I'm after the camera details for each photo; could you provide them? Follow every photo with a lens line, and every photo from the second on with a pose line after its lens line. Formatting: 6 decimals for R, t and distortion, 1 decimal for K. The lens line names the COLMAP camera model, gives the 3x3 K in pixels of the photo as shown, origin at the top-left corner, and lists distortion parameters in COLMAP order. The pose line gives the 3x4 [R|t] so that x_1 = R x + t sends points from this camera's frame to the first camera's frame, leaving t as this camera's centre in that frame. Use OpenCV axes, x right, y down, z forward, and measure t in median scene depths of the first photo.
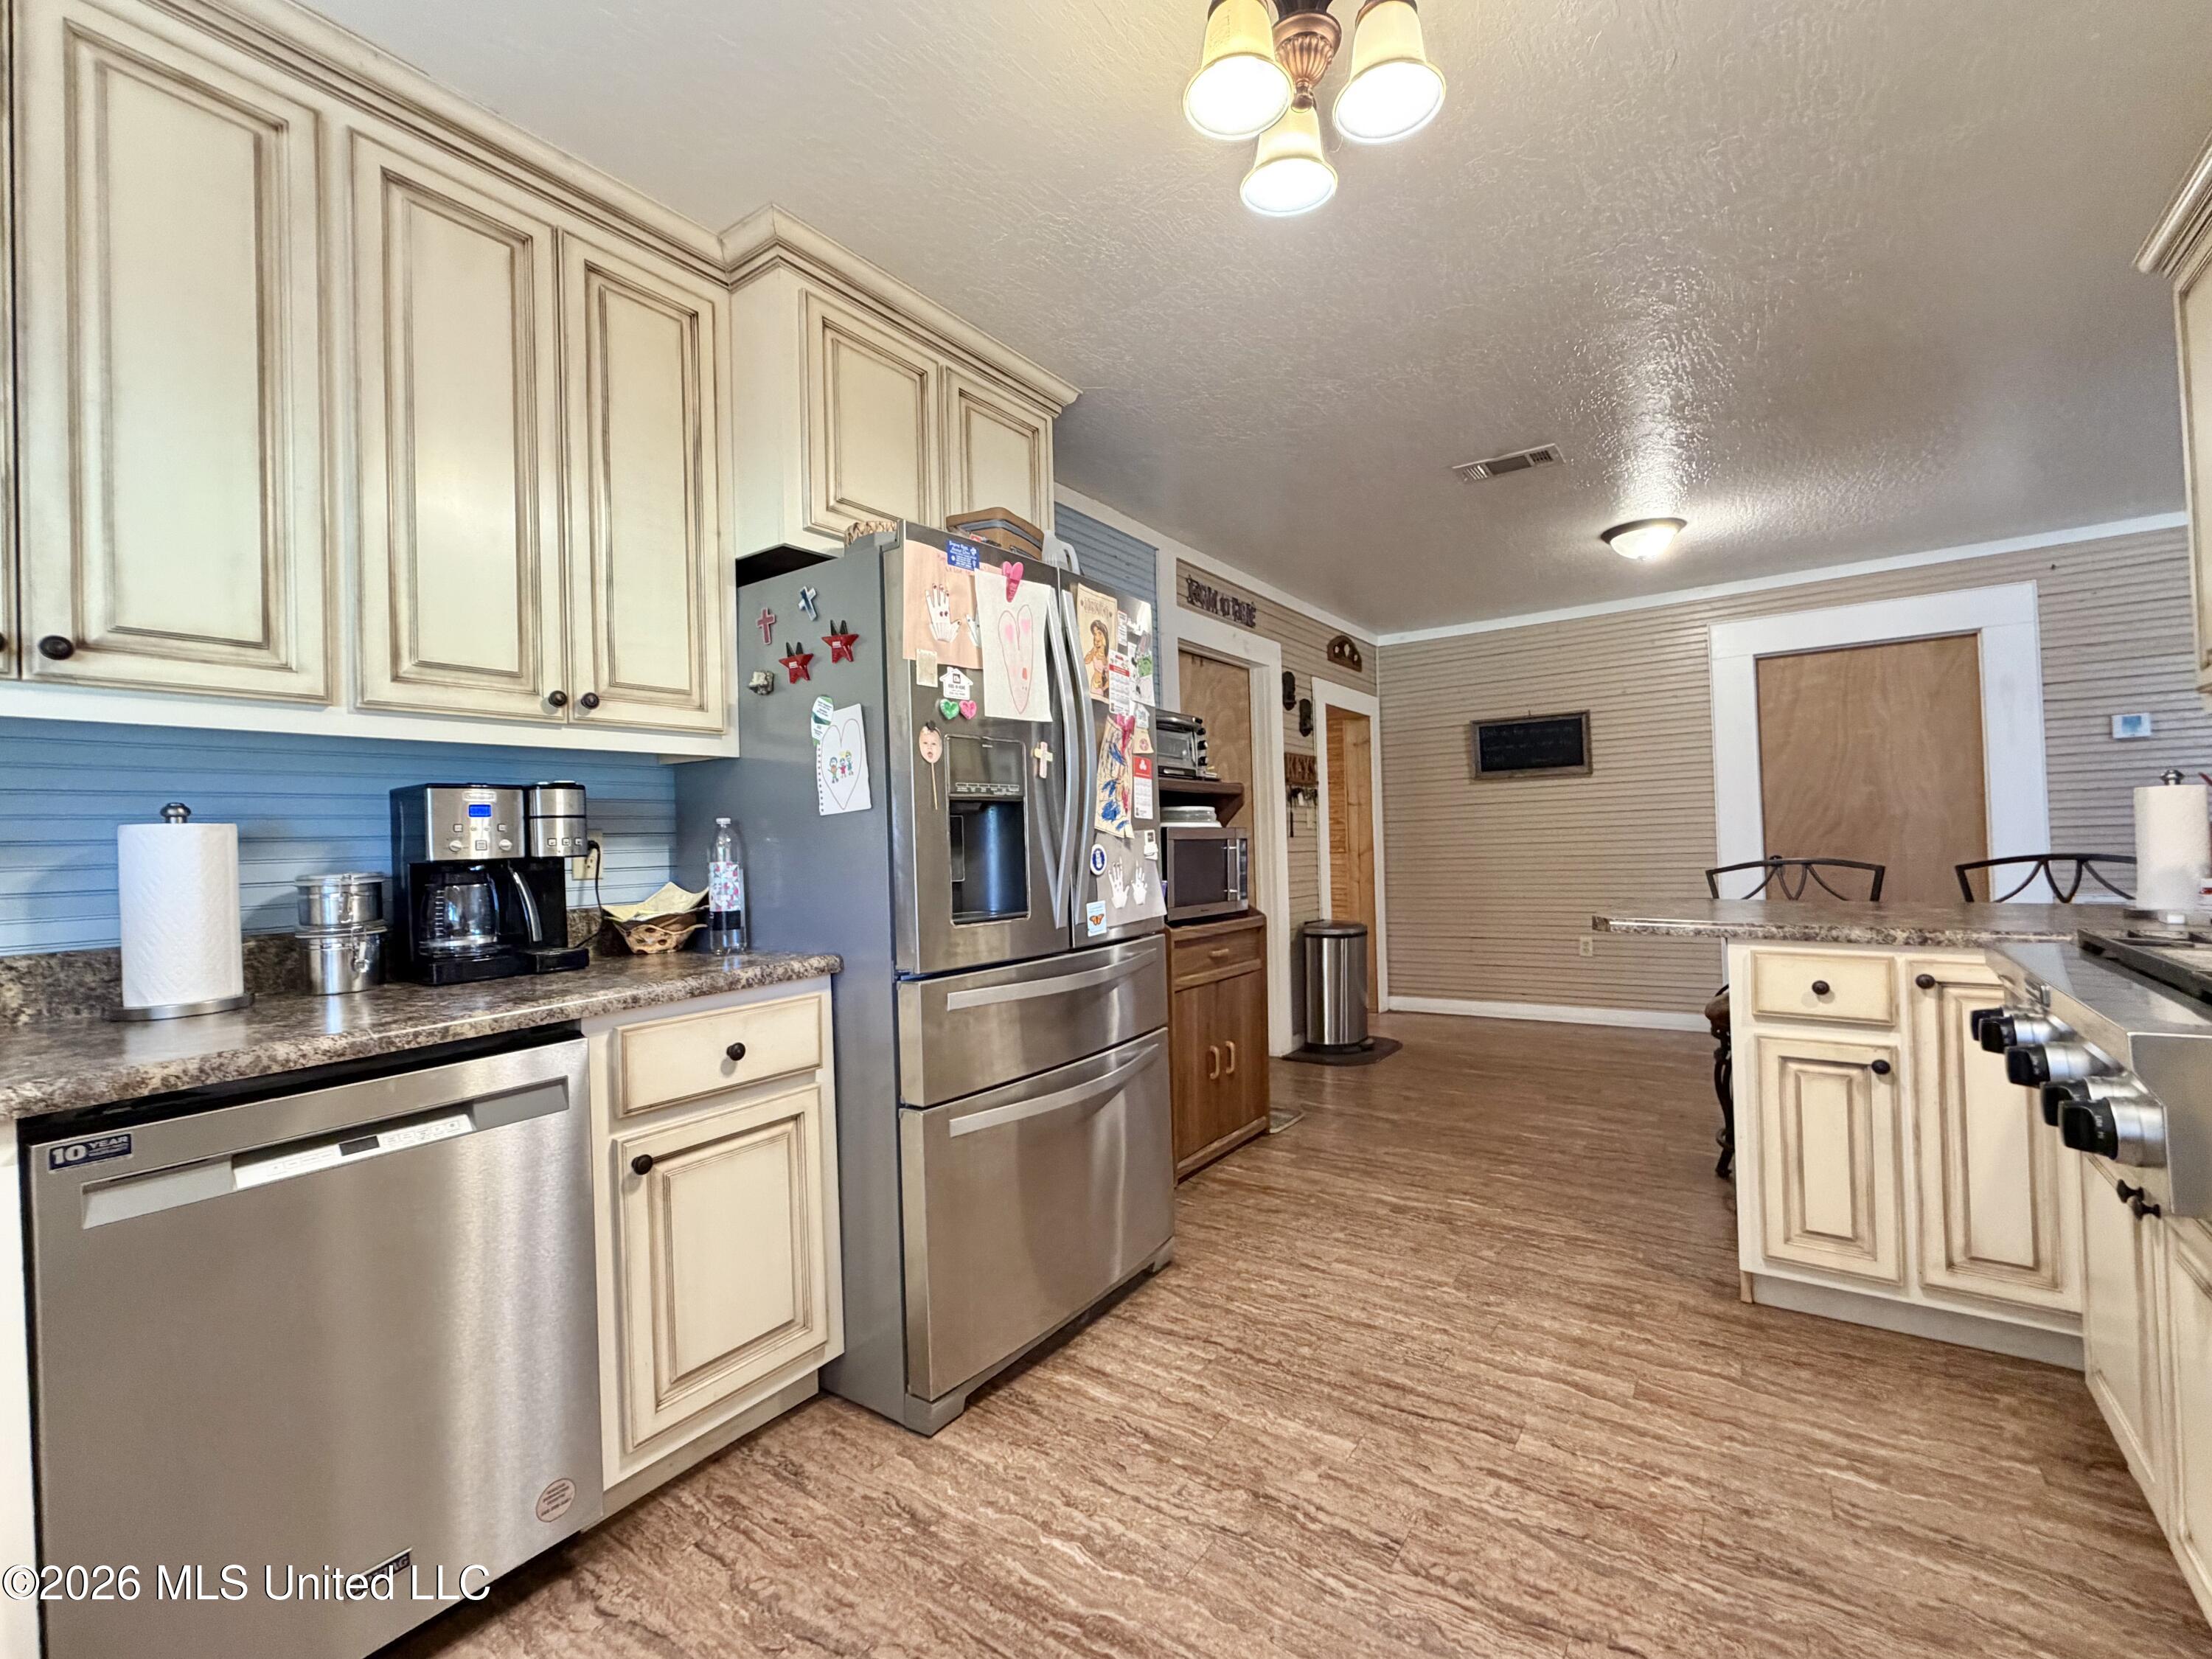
lens RADIAL K [[959.2, 0, 1104.1], [0, 959.2, 829.2], [0, 0, 1]] dist [0.001439, -0.000455]
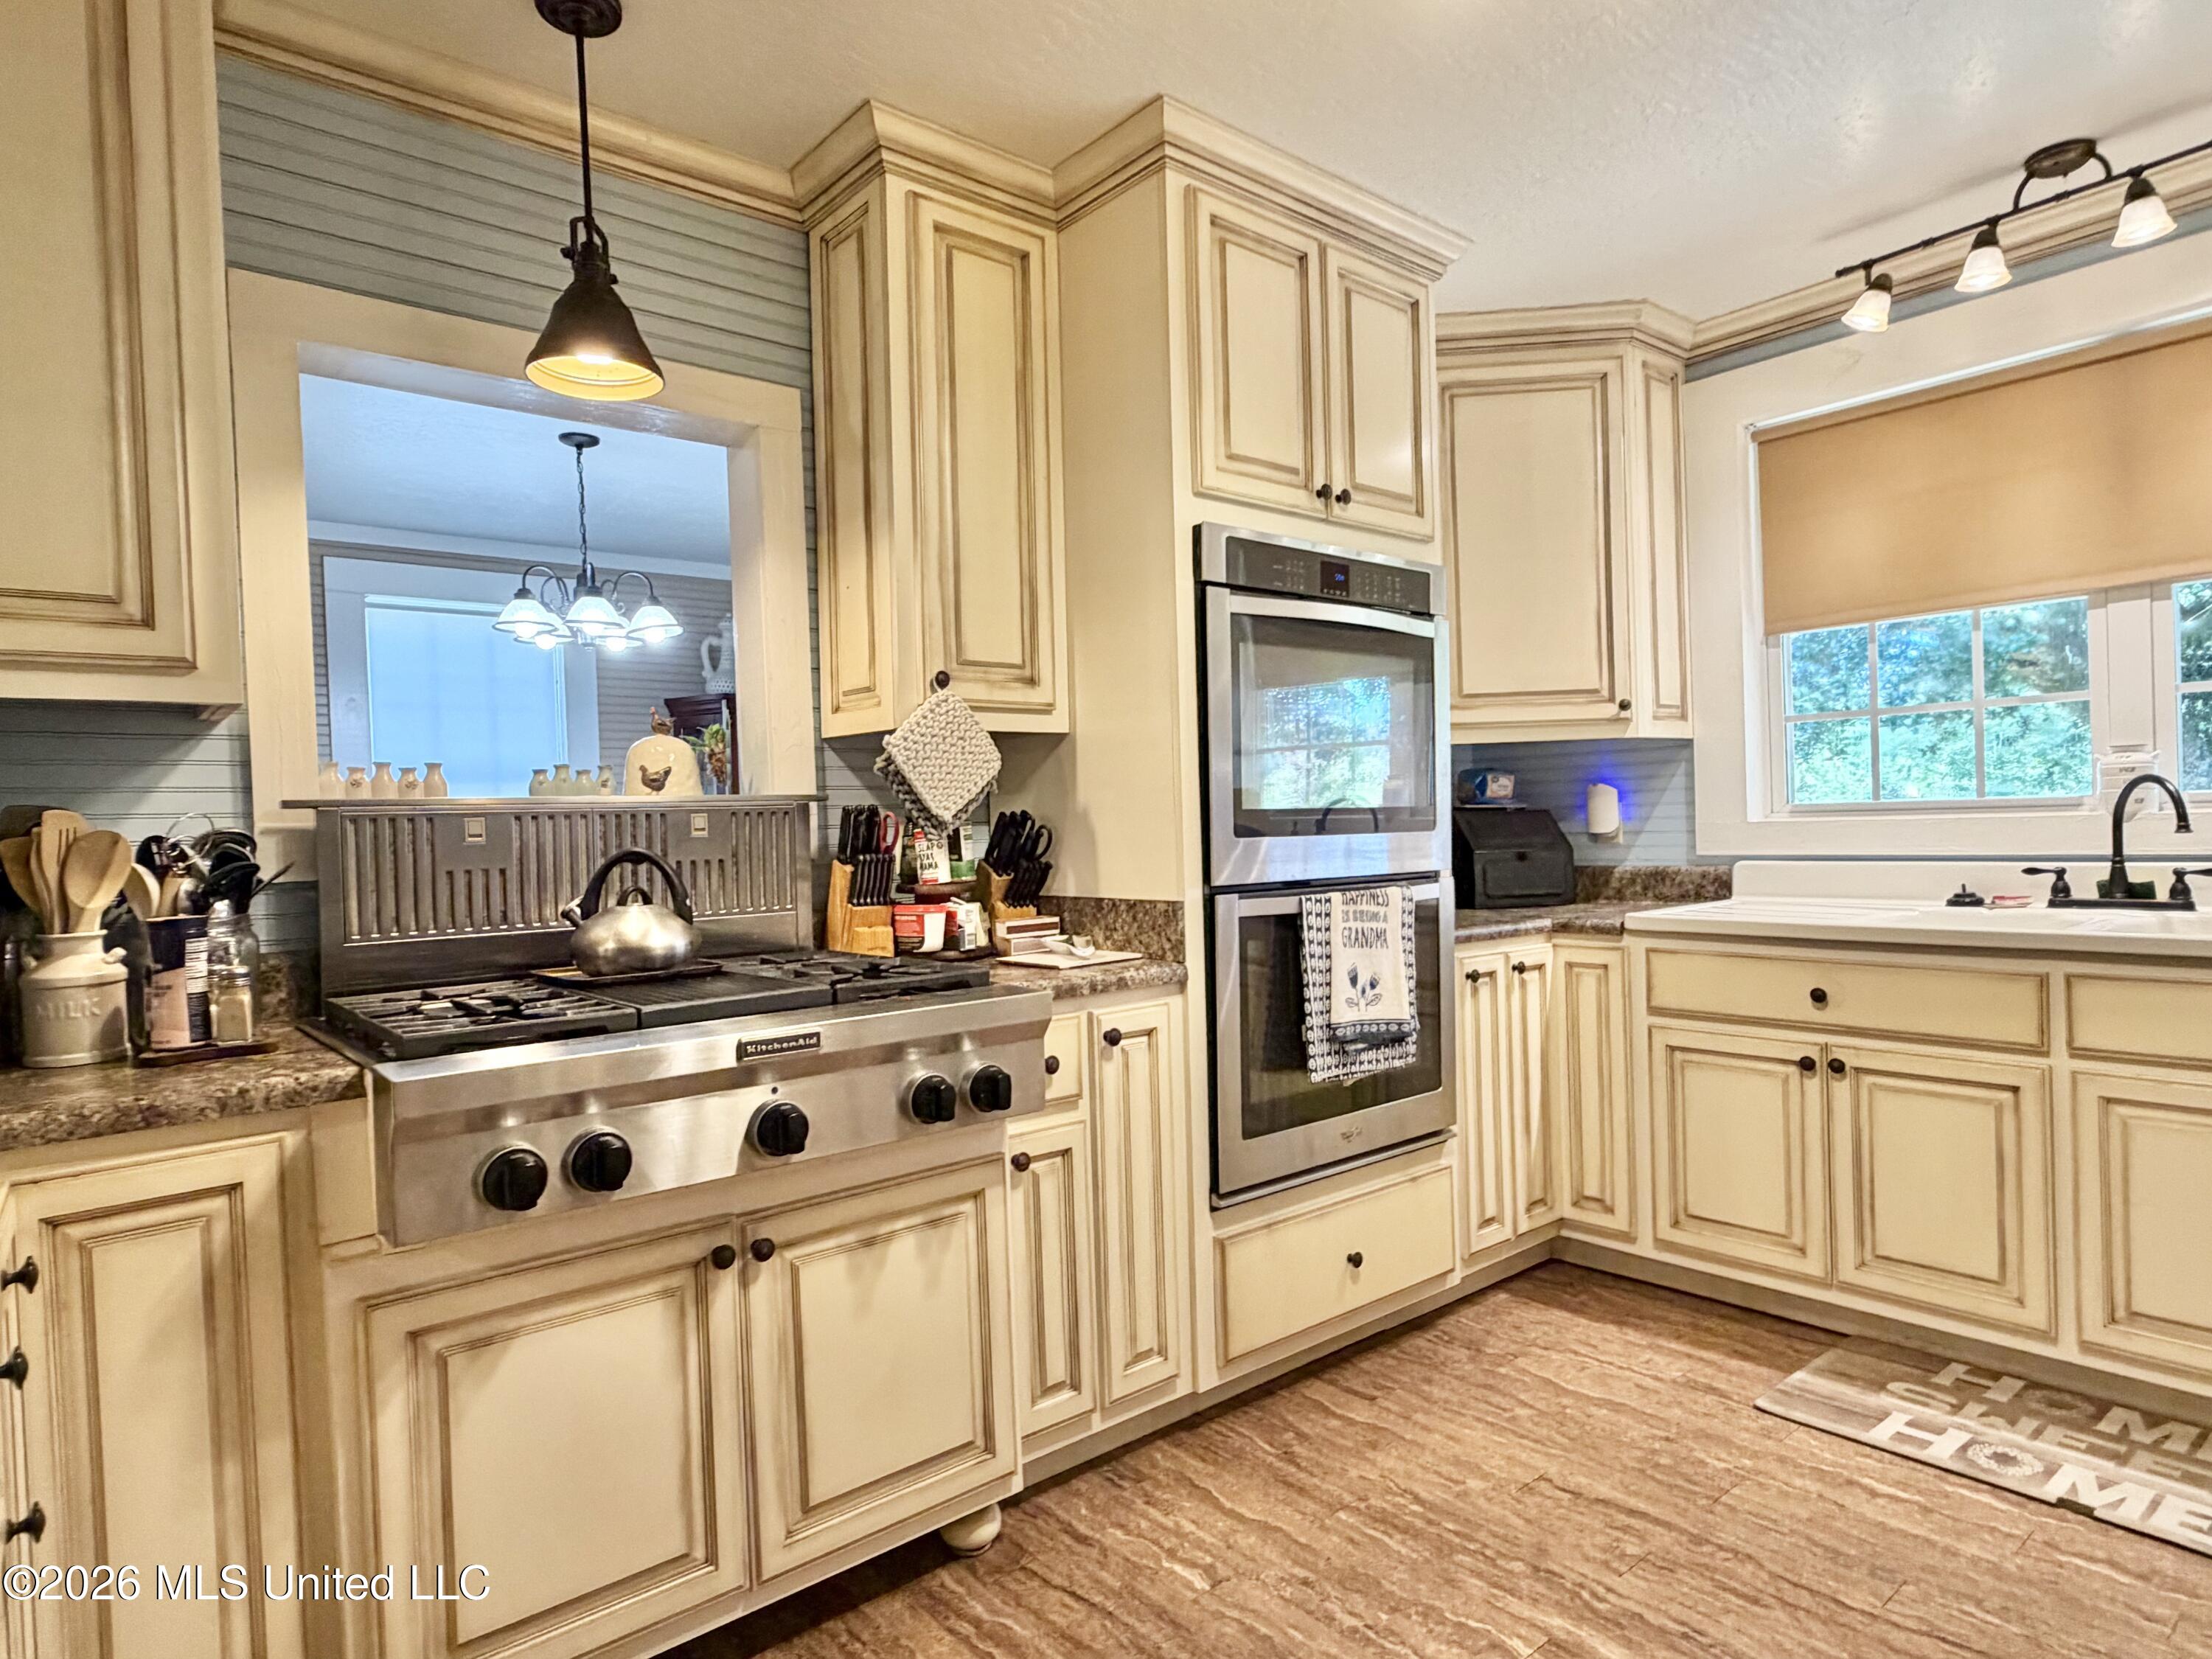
lens RADIAL K [[1248.4, 0, 1090.5], [0, 1248.4, 835.2], [0, 0, 1]] dist [-0.001123, 0.000108]
pose [[-0.963437, 0.057405, 0.261714, 0.233798], [0.057497, 0.998319, -0.007310, -0.002990], [-0.261694, 0.008005, -0.965118, 1.300439]]
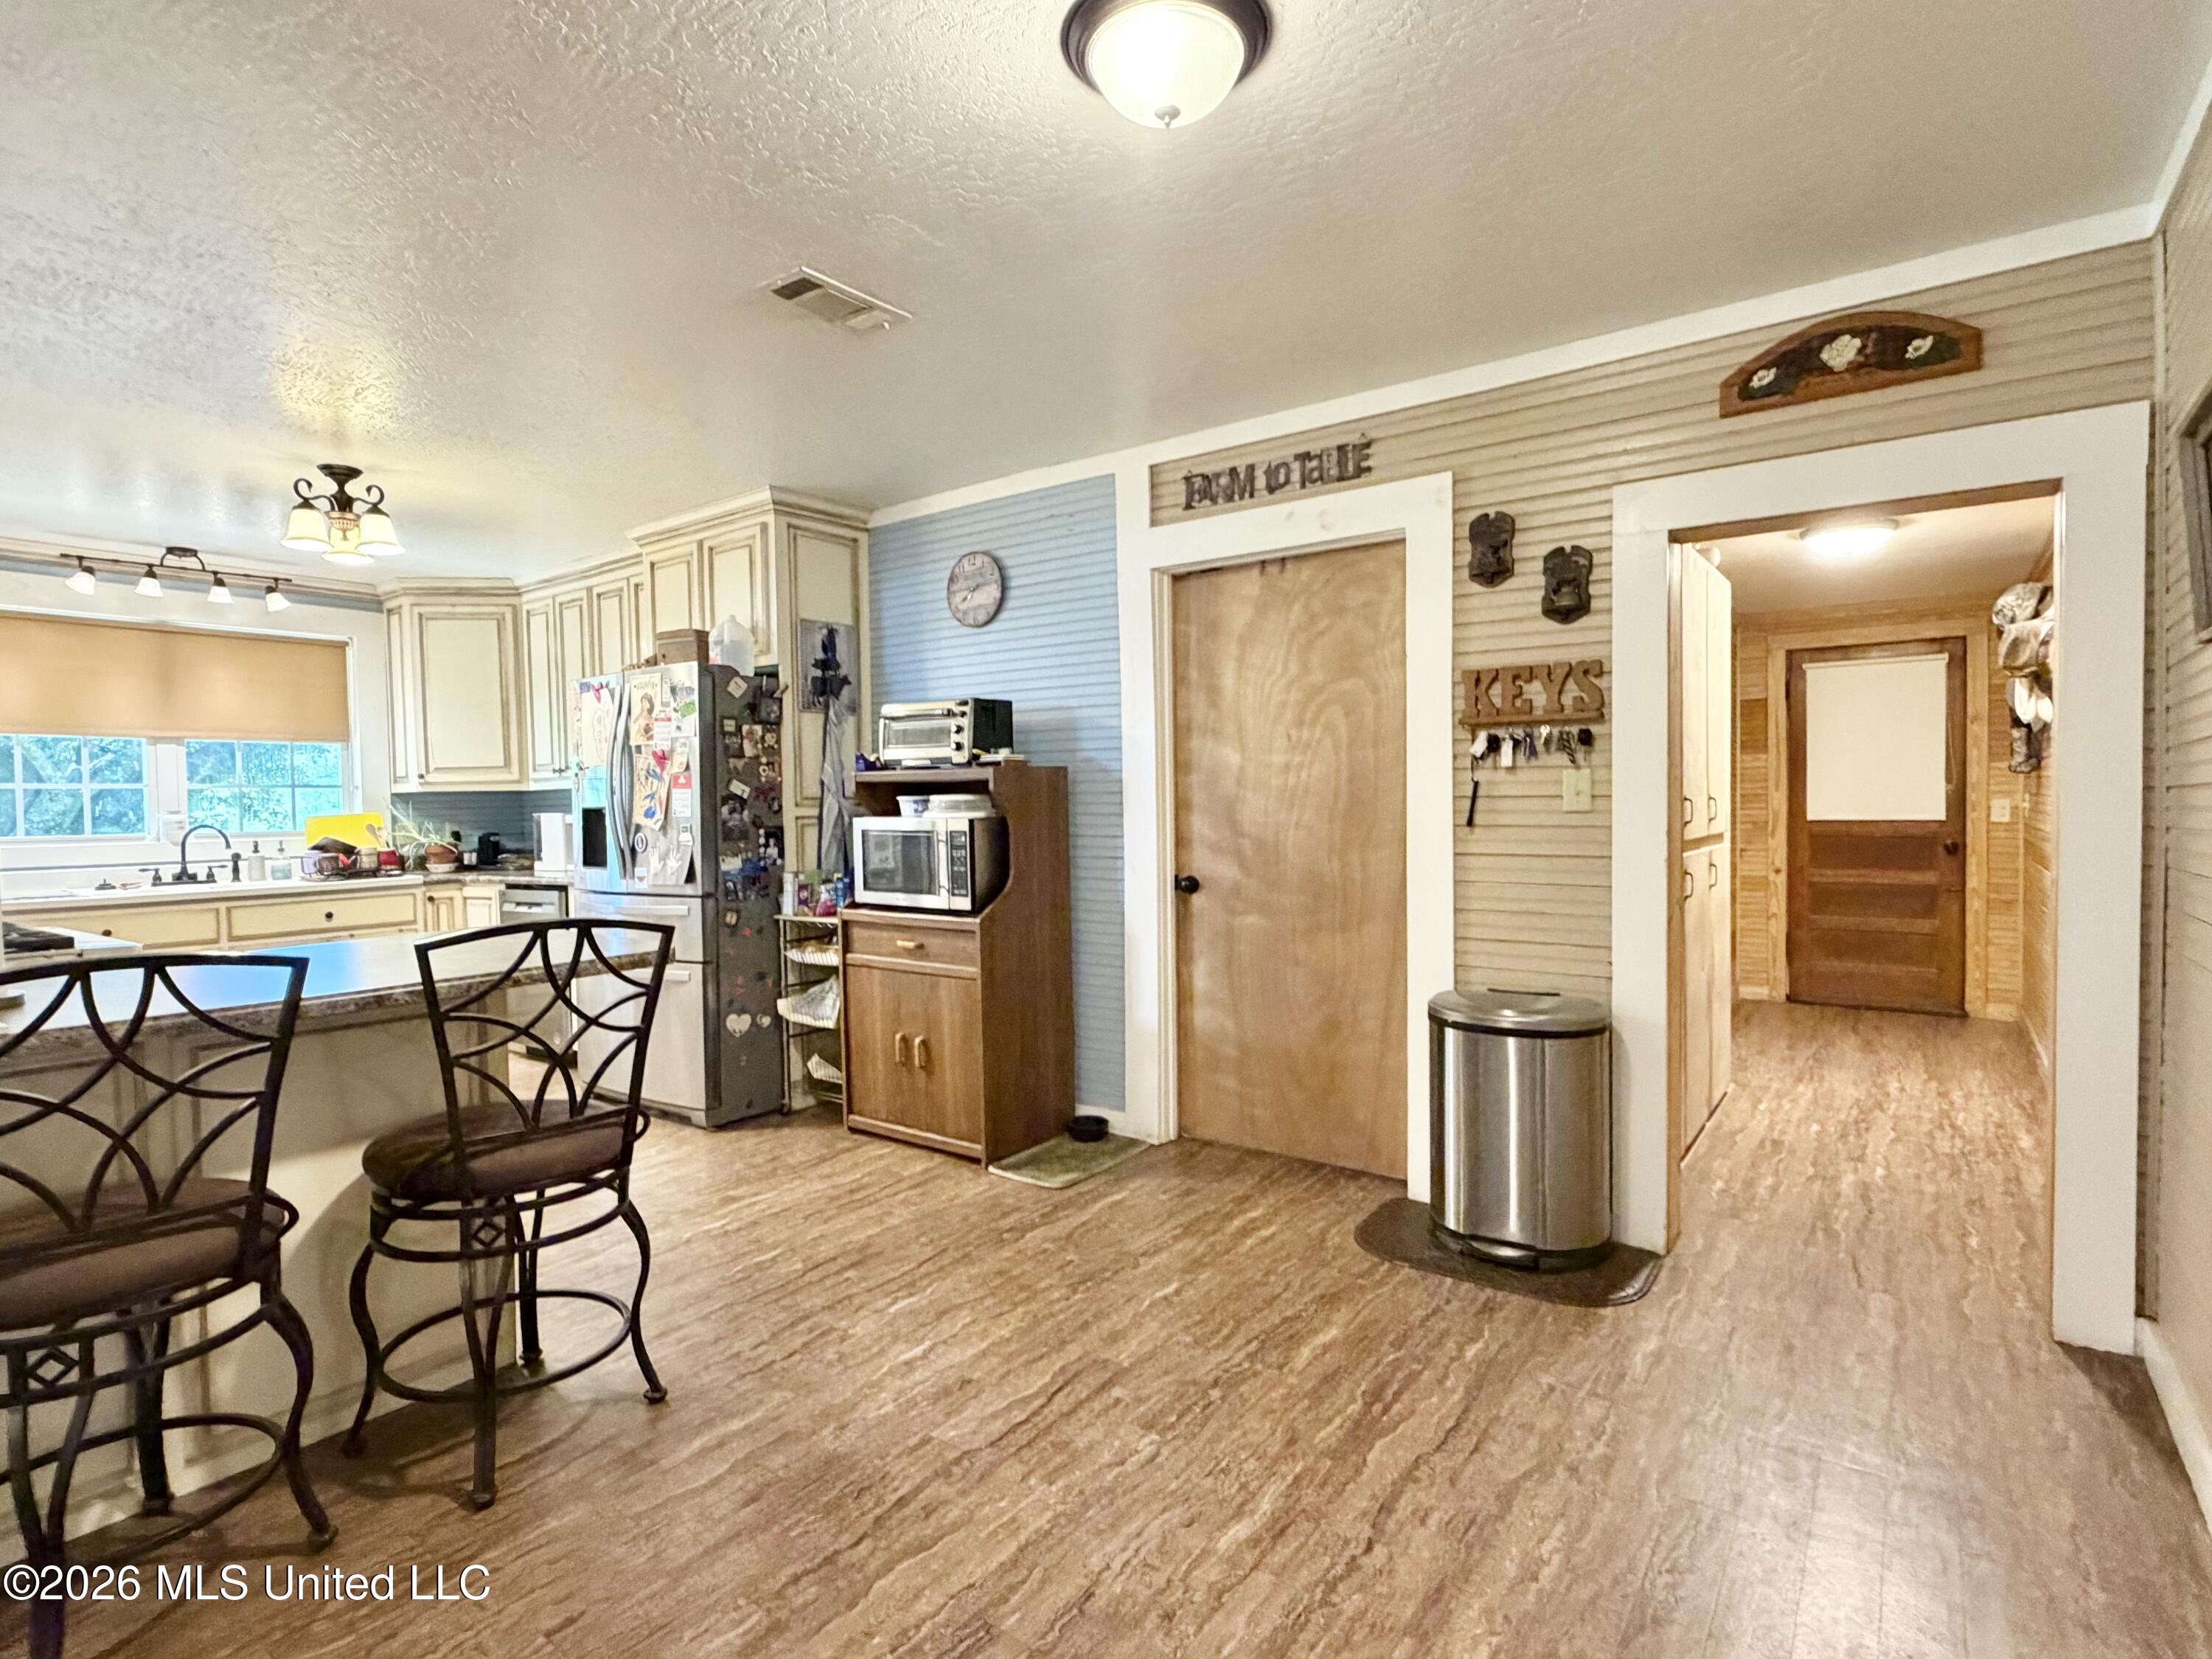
lens RADIAL K [[1104.8, 0, 1107.4], [0, 1104.8, 833.2], [0, 0, 1]] dist [-0.001283, 0.000143]
pose [[-0.015077, 0.054972, -0.998374, 1.943498], [0.029369, 0.998081, 0.054513, -0.066385], [0.999455, -0.028499, -0.016663, 1.902669]]
